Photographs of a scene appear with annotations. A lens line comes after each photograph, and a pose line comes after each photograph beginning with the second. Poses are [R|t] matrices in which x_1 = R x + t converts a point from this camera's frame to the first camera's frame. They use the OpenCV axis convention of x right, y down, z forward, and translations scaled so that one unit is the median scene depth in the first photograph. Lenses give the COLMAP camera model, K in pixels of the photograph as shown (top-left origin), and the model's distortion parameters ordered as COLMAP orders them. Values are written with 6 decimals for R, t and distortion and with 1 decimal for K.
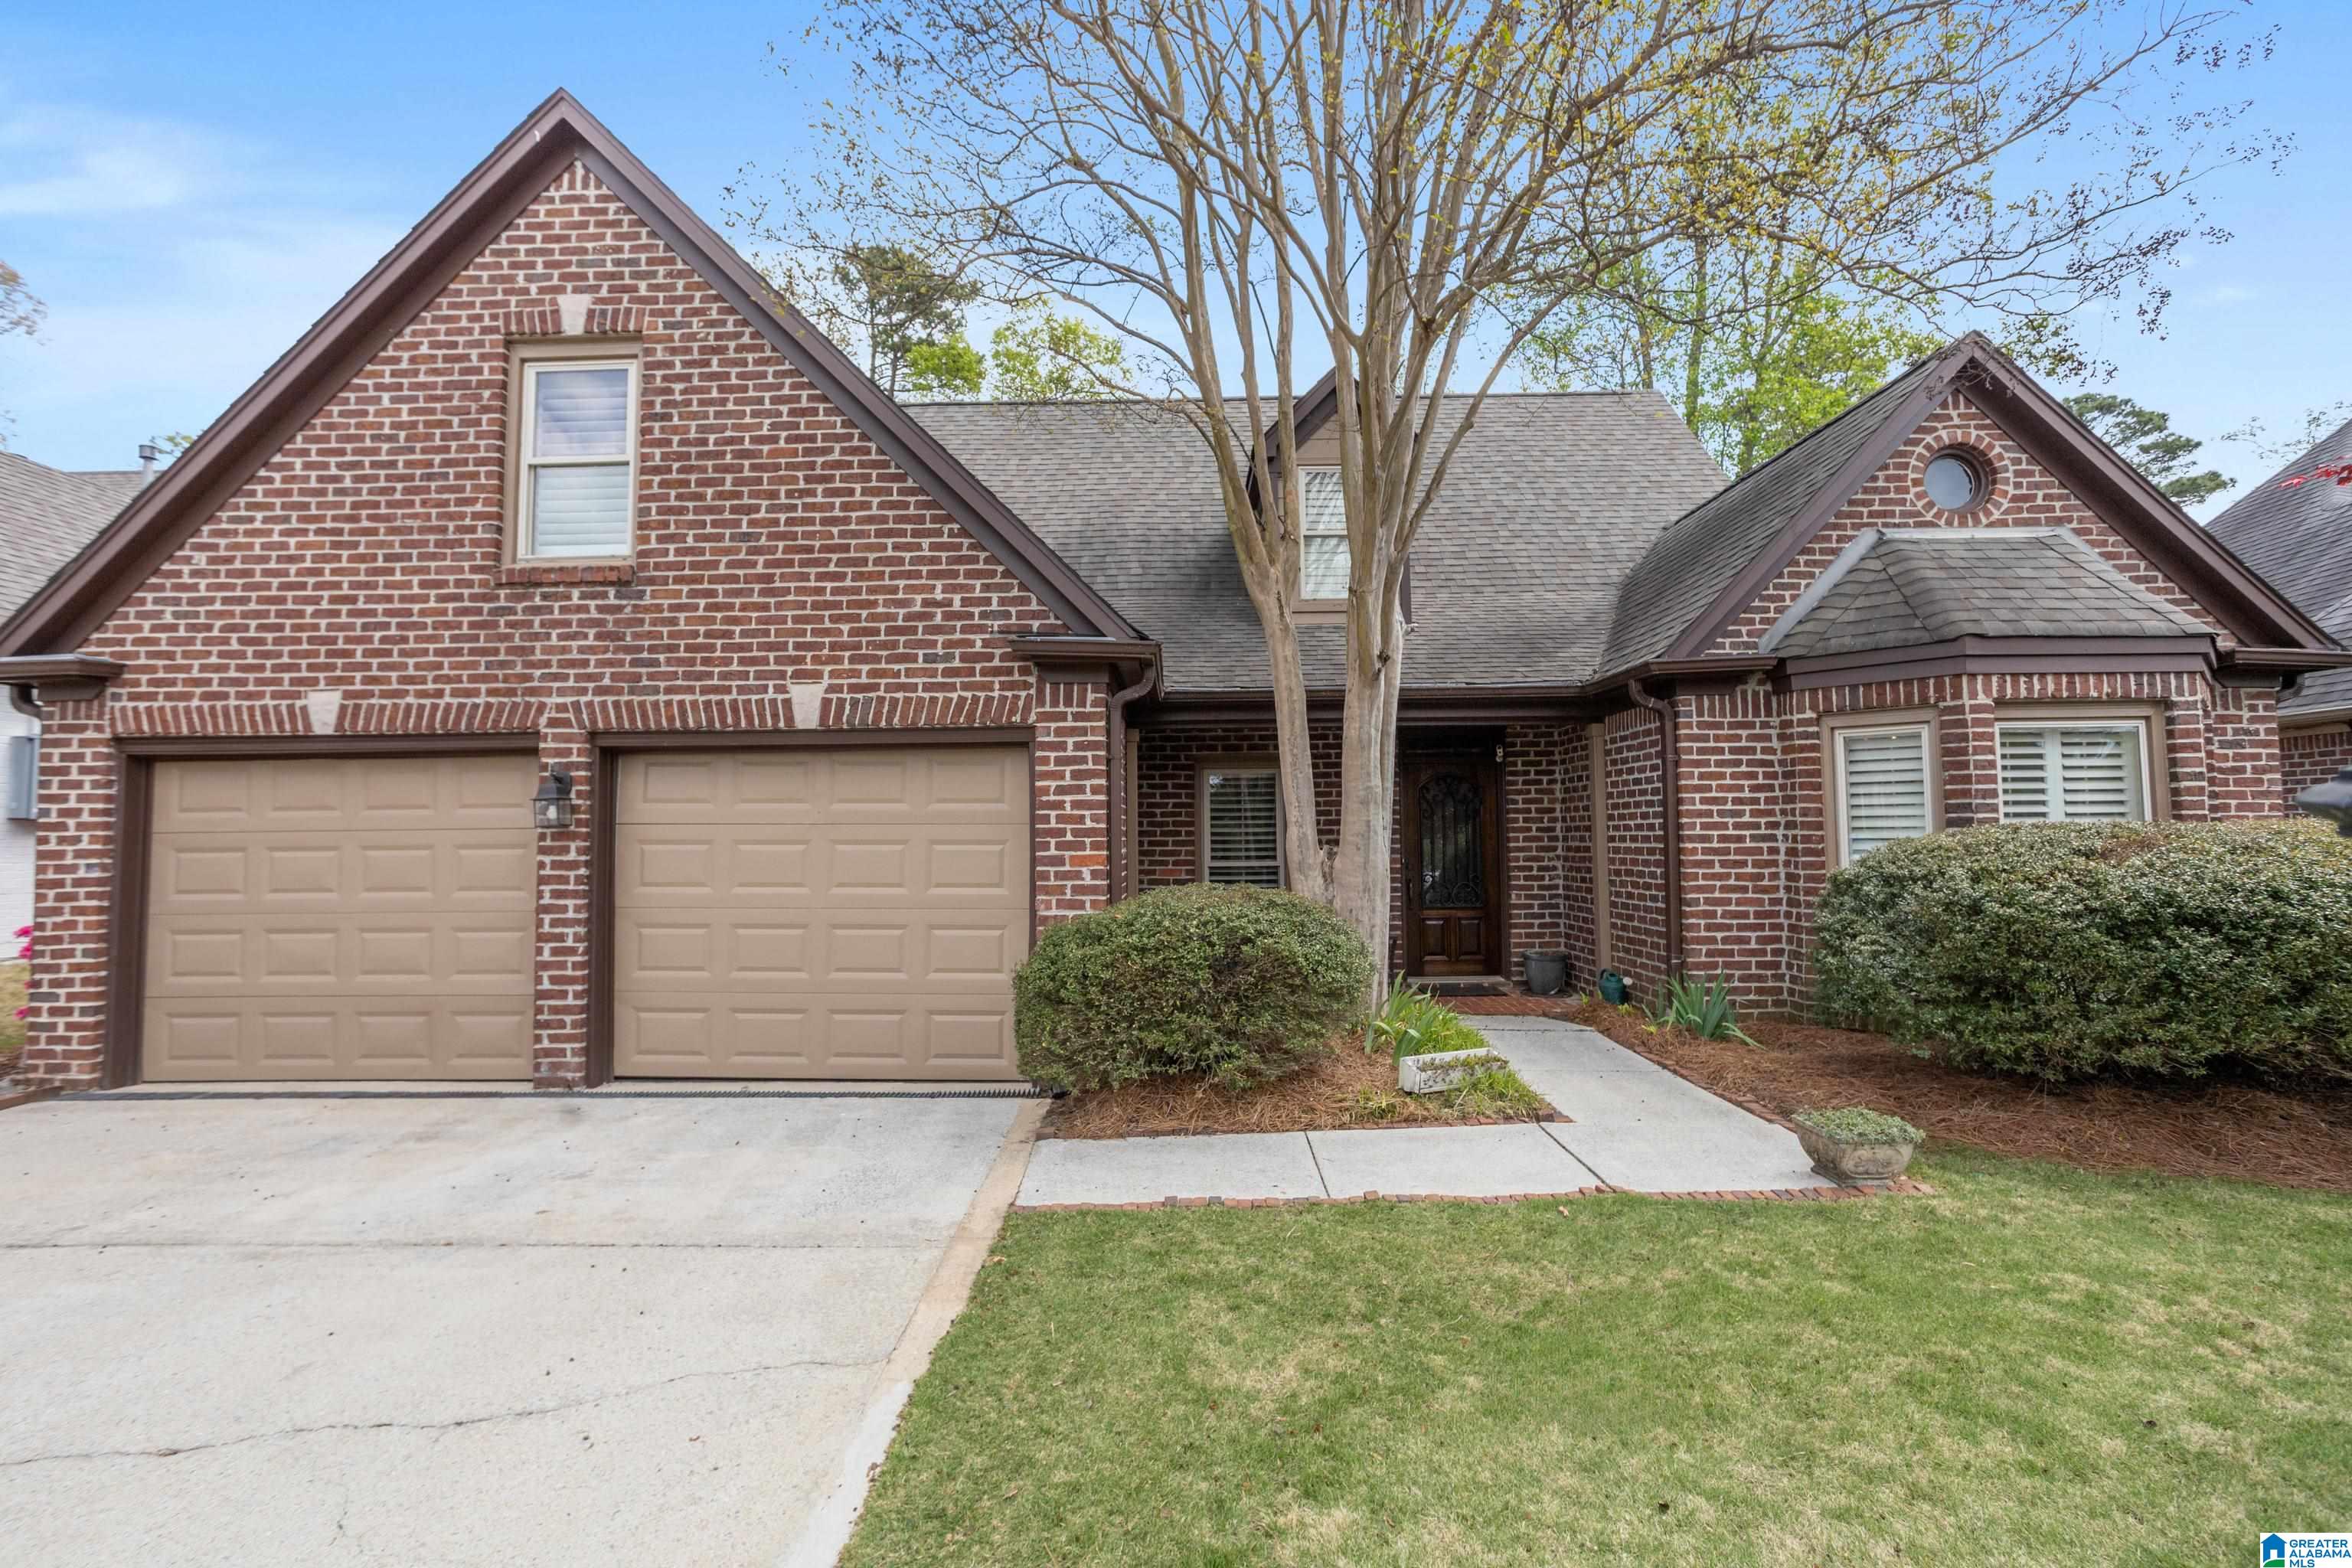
lens RADIAL K [[1131.8, 0, 1161.2], [0, 1131.8, 773.0], [0, 0, 1]] dist [-0.038802, 0.028417]
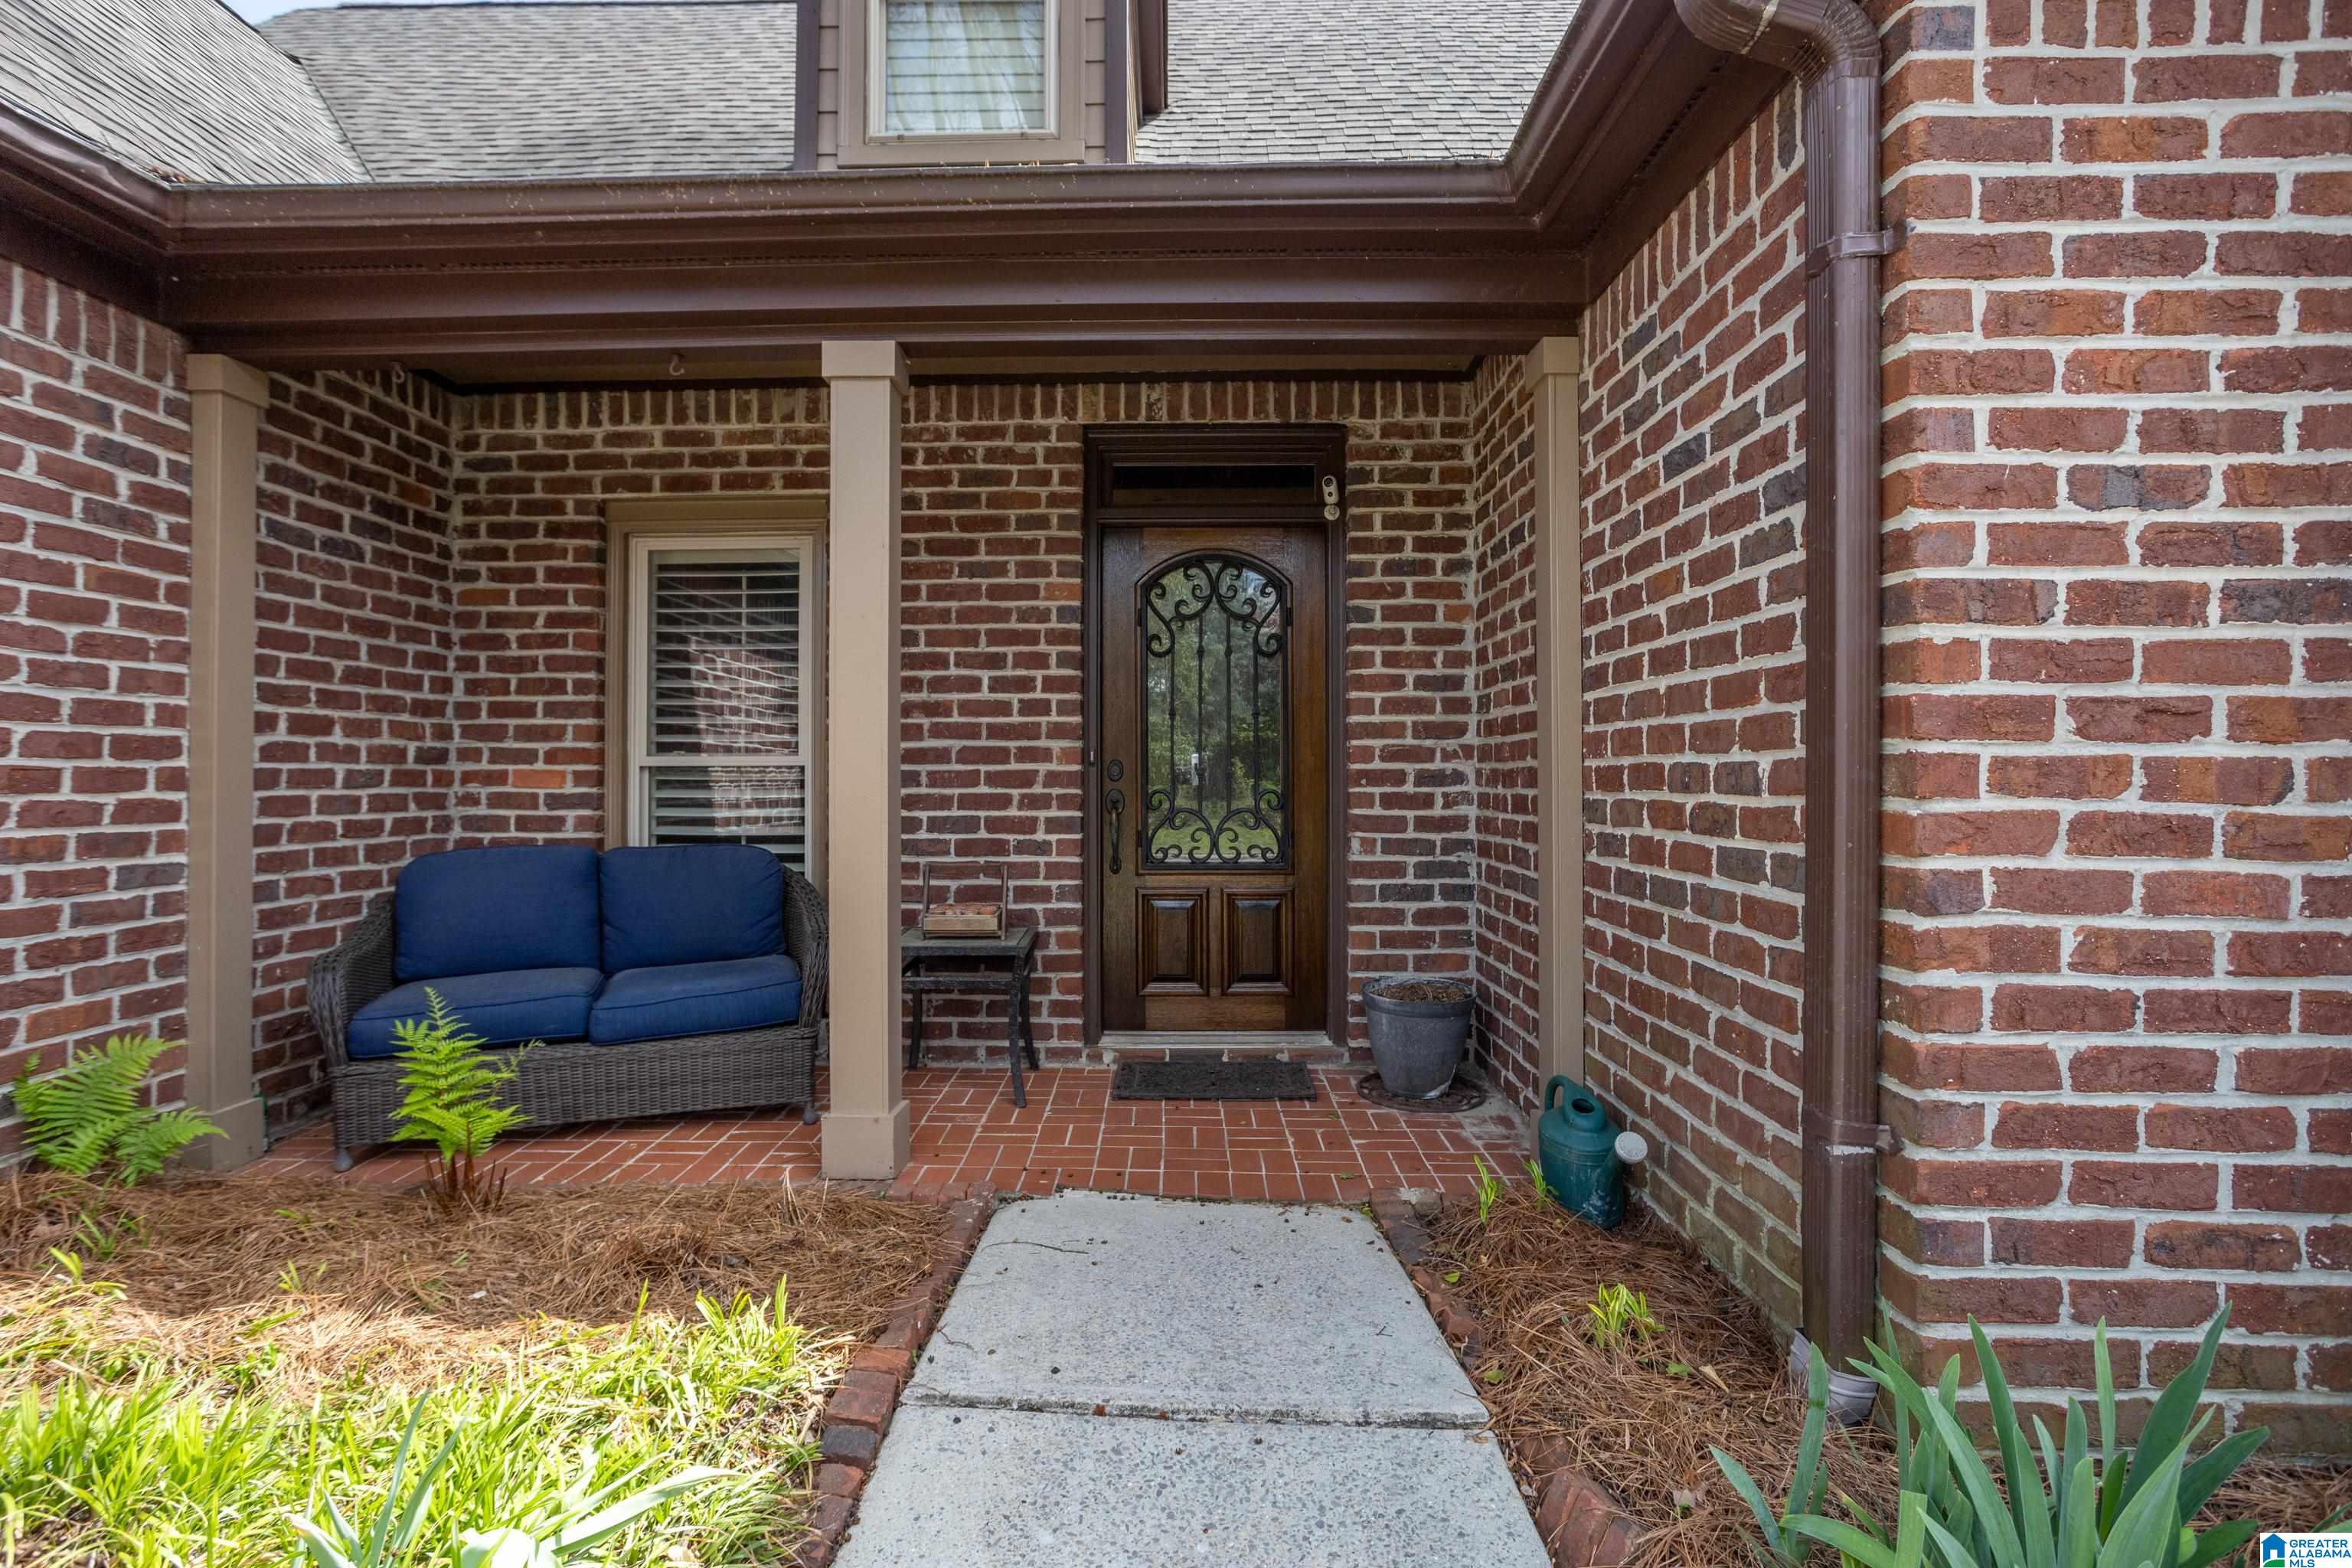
lens RADIAL K [[1131.8, 0, 1161.2], [0, 1131.8, 773.0], [0, 0, 1]] dist [-0.038802, 0.028417]
pose [[0.999972, 0.007470, -0.000626, 0.318730], [-0.007423, 0.998404, 0.055992, 0.080131], [0.001043, -0.055985, 0.998431, 0.778827]]
